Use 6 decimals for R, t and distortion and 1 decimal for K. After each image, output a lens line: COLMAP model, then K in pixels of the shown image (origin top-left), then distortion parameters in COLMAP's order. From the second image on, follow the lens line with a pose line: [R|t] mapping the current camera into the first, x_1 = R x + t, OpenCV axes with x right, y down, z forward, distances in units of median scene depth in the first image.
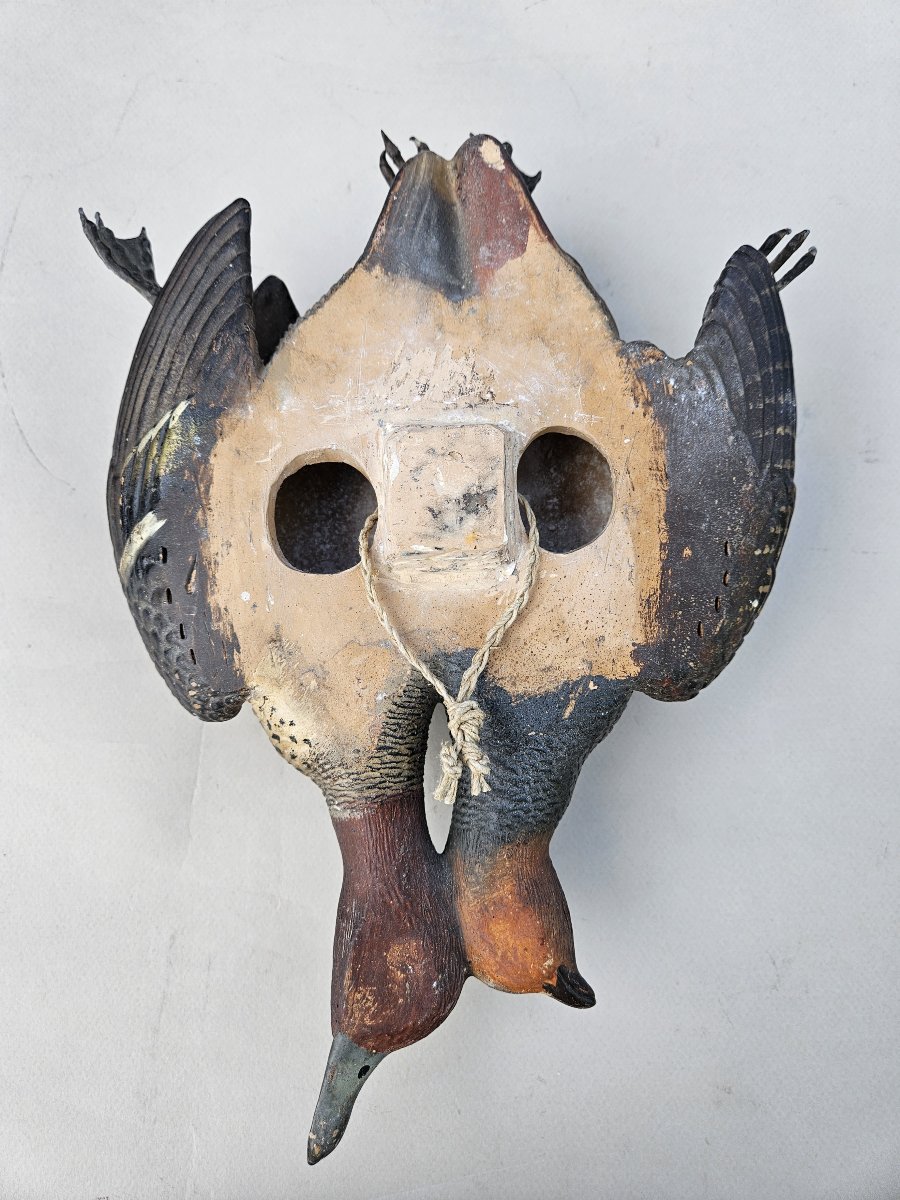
lens RADIAL K [[867.8, 0, 450.9], [0, 867.8, 568.3], [0, 0, 1]] dist [0.059385, -0.057699]
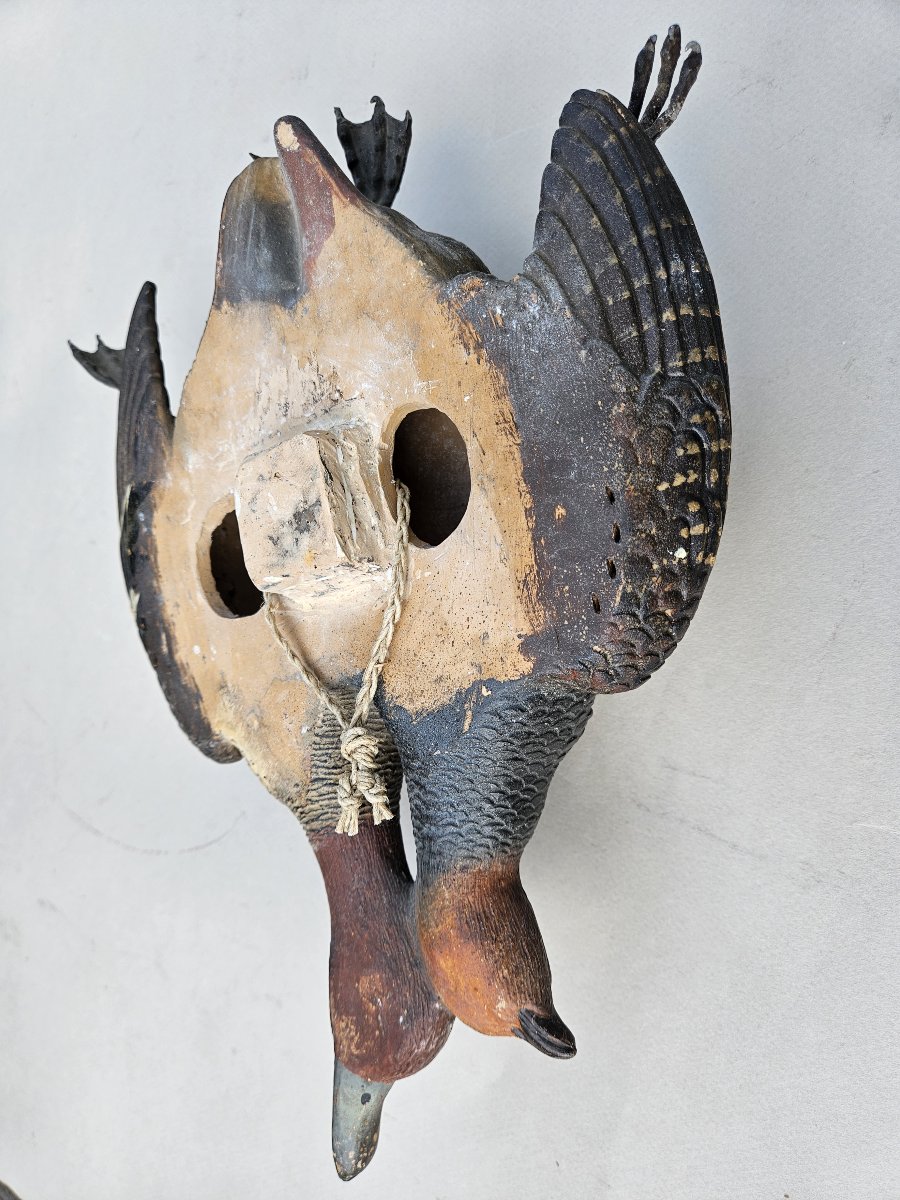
lens RADIAL K [[865.1, 0, 450.0], [0, 865.1, 600.0], [0, 0, 1]] dist [0.047017, -0.045264]
pose [[0.823355, -0.180385, -0.538096, 0.603133], [0.210748, 0.977526, -0.005223, 0.043551], [0.526945, -0.109102, 0.842867, 0.270558]]
